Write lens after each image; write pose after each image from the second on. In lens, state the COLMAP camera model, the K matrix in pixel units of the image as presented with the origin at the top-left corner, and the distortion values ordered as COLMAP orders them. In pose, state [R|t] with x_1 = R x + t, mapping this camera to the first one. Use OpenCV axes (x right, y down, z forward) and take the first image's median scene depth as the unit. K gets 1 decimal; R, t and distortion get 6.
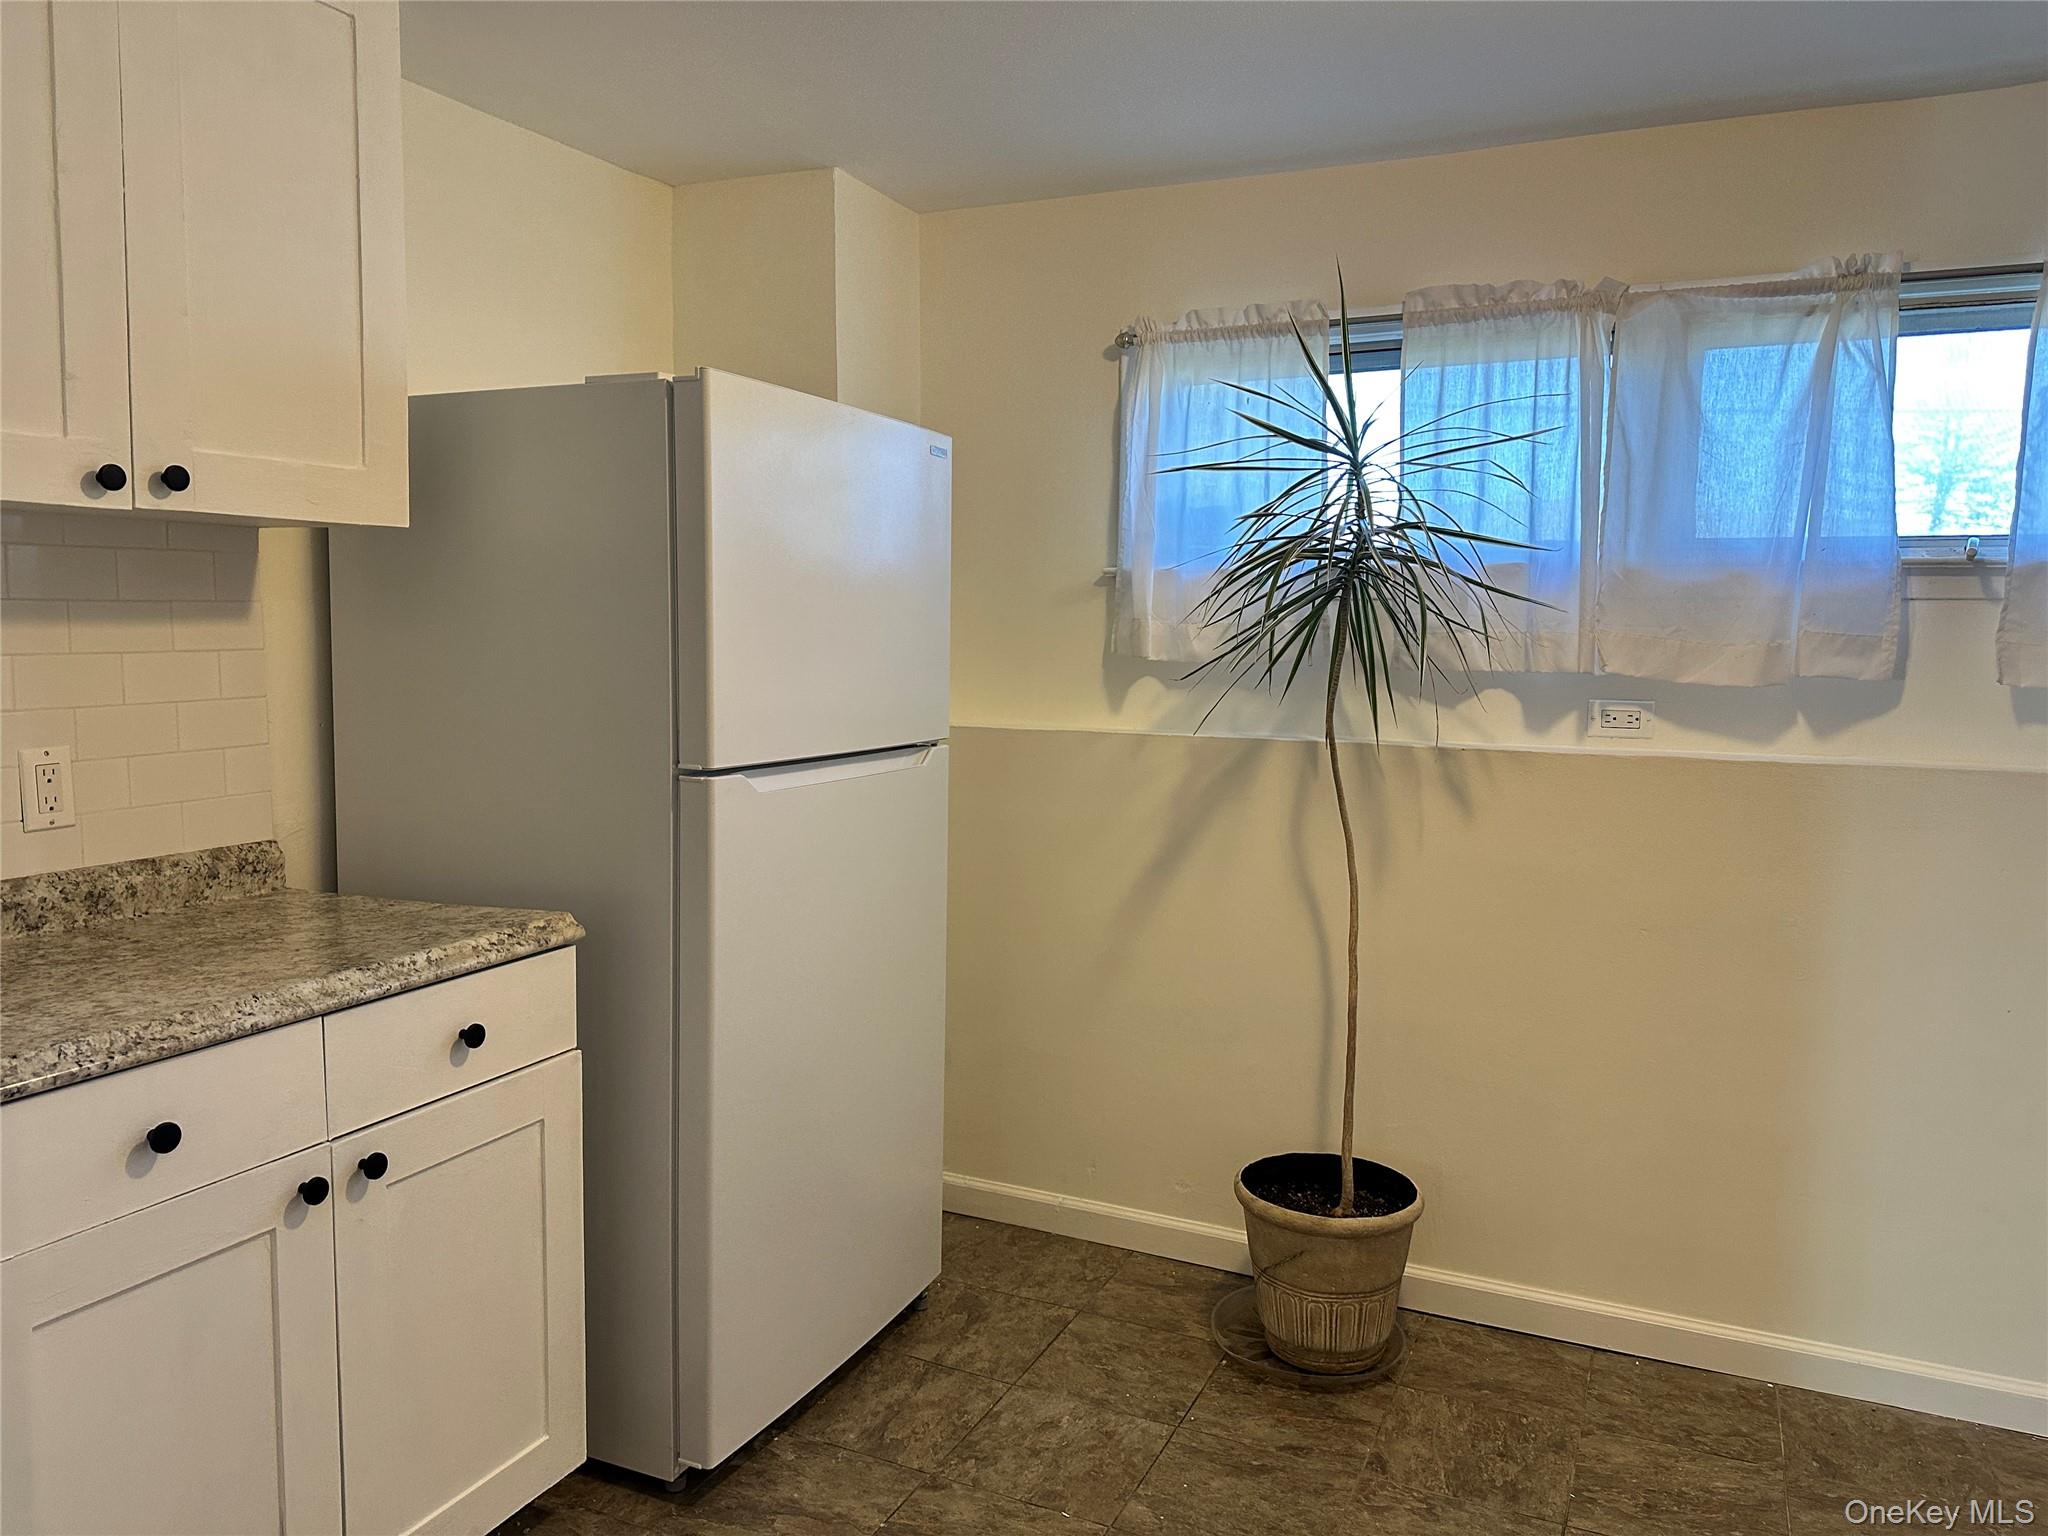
lens RADIAL K [[1419.1, 0, 1024.0], [0, 1419.1, 768.0], [0, 0, 1]] dist [-0.008173, -0.007038]
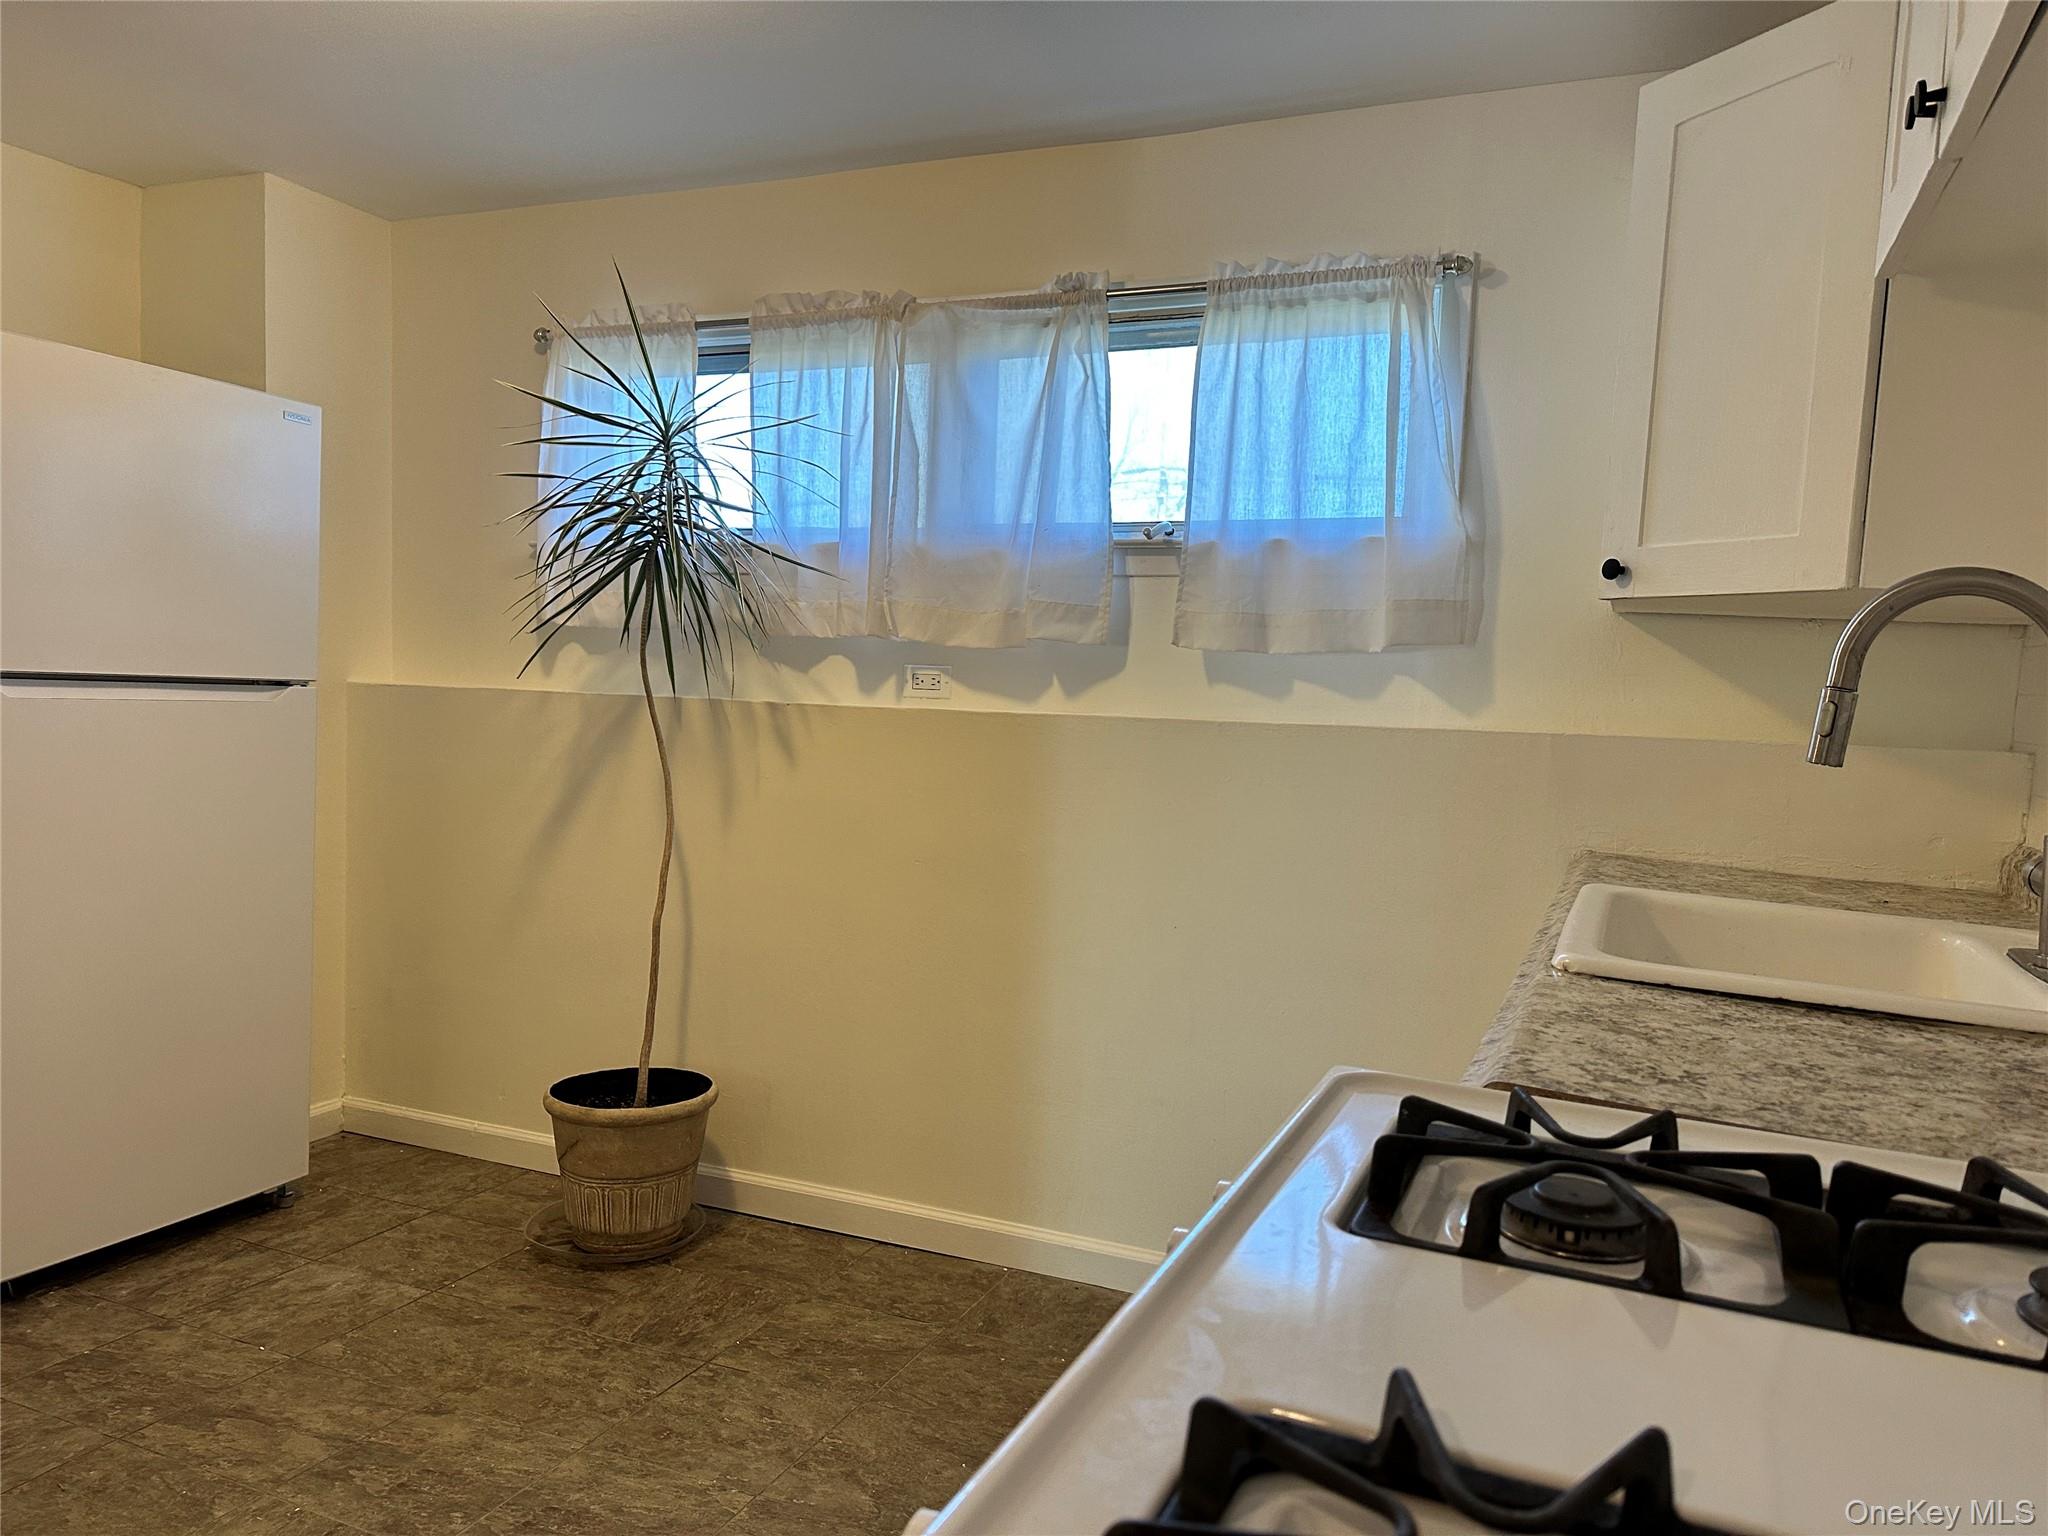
lens RADIAL K [[1428.6, 0, 1016.8], [0, 1428.6, 778.0], [0, 0, 1]] dist [0.040485, -0.066573]
pose [[0.998905, 0.023855, 0.040241, 0.472331], [-0.022779, 0.999376, -0.026997, 0.075128], [-0.040860, 0.026051, 0.998825, -0.146815]]
